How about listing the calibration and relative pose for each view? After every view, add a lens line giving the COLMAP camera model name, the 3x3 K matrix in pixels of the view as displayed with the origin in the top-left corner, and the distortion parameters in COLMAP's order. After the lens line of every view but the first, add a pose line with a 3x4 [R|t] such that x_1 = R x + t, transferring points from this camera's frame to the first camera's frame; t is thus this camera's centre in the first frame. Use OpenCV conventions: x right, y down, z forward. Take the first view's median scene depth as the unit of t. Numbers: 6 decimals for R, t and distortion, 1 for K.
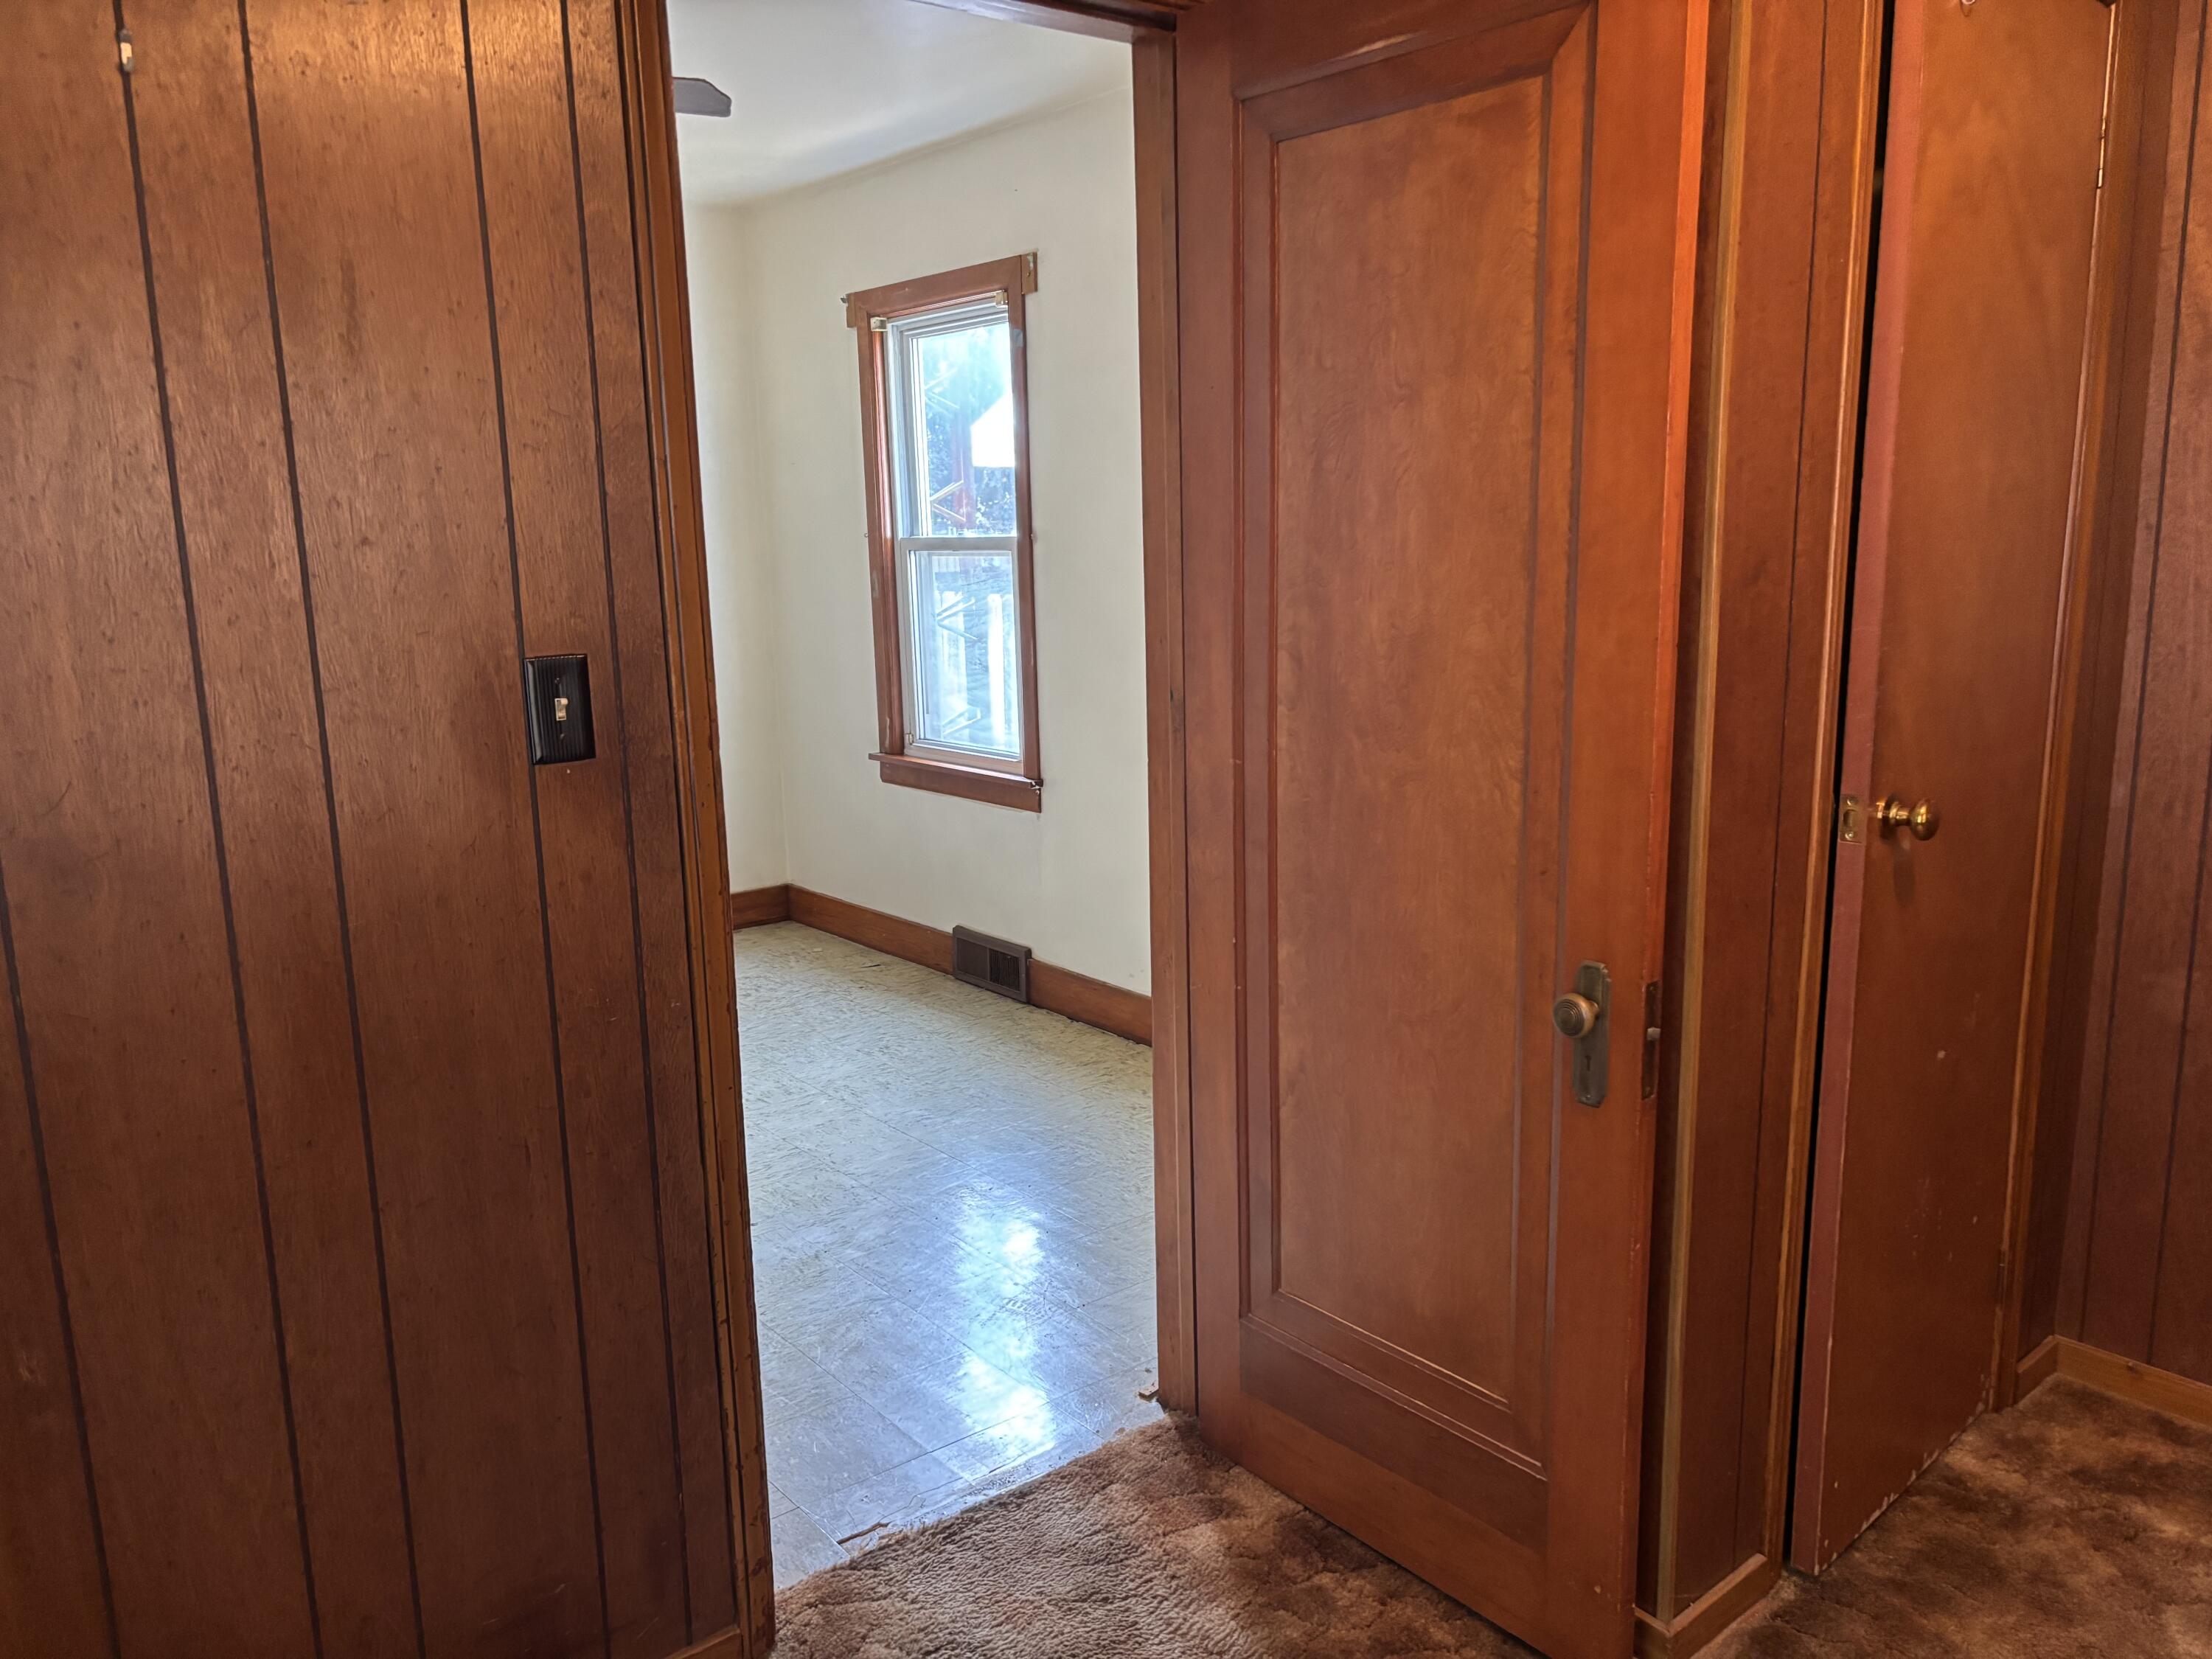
lens RADIAL K [[1670.8, 0, 1102.3], [0, 1670.8, 814.7], [0, 0, 1]] dist [0.026208, -0.036443]
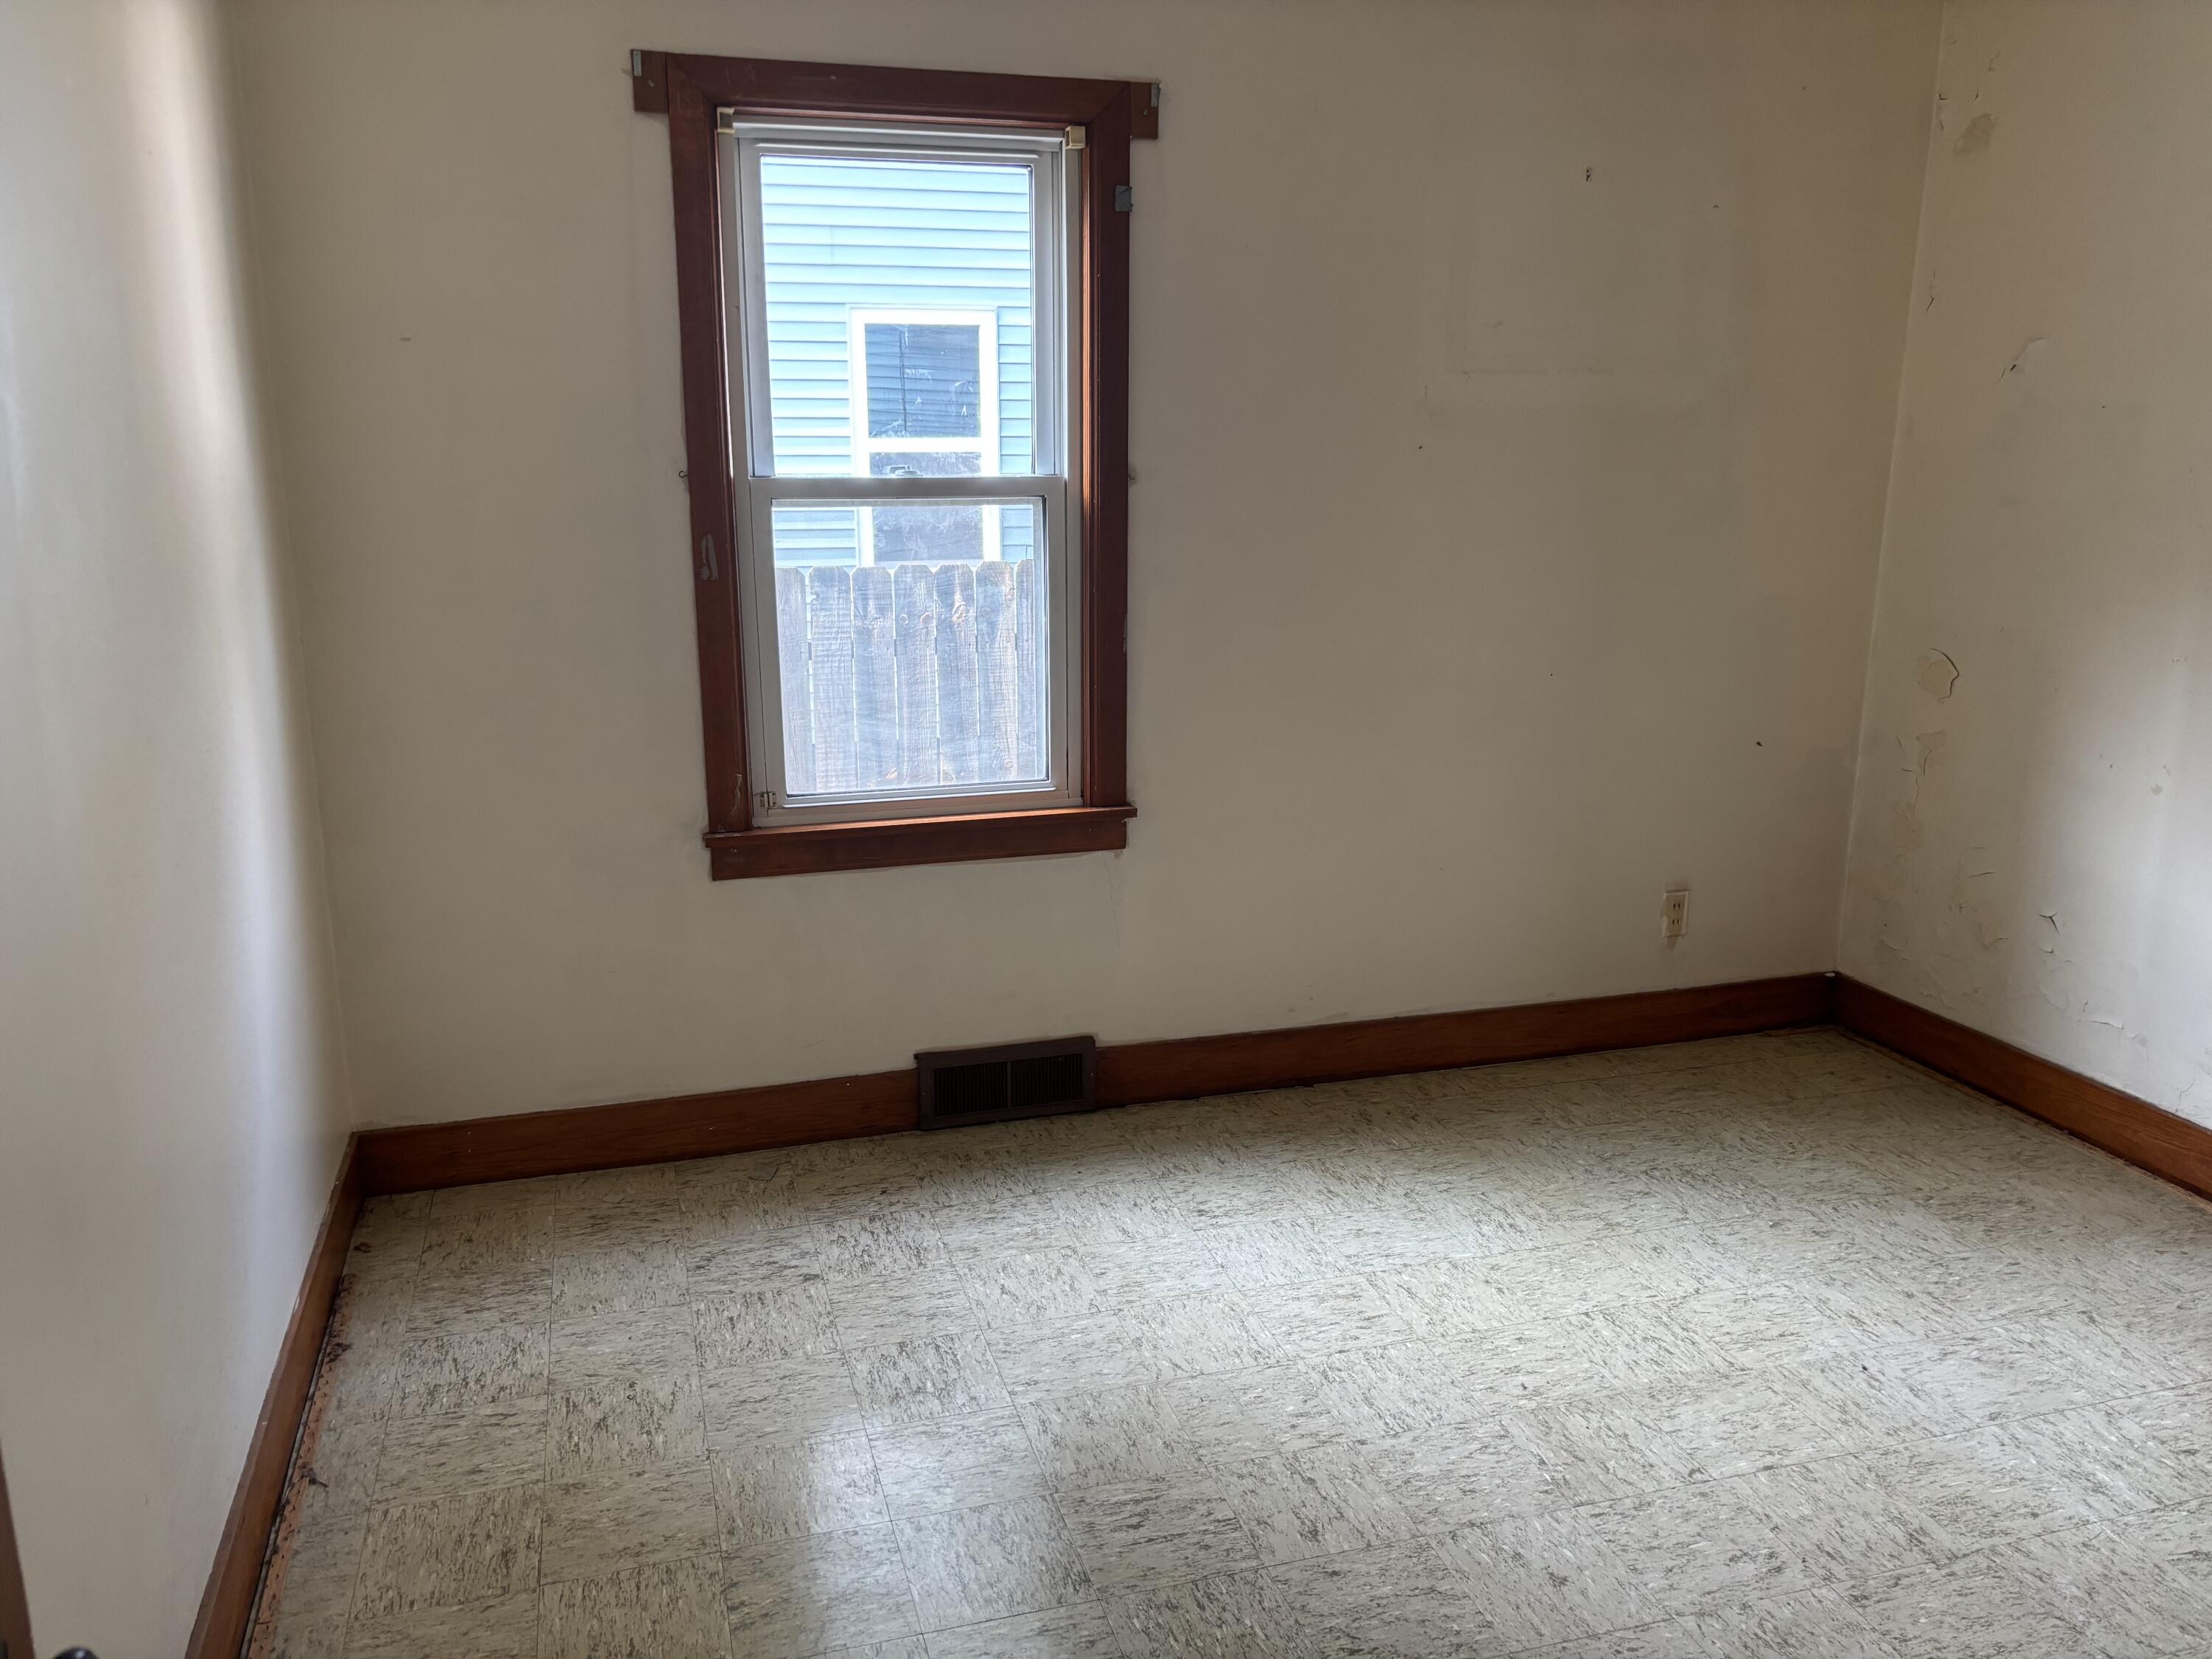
lens RADIAL K [[1670.8, 0, 1092.5], [0, 1670.8, 791.9], [0, 0, 1]] dist [0.026208, -0.036443]
pose [[0.375725, -0.170384, 0.910934, -0.693131], [0.158113, 0.980327, 0.118147, -0.112134], [-0.913144, 0.099640, 0.395273, 0.690590]]
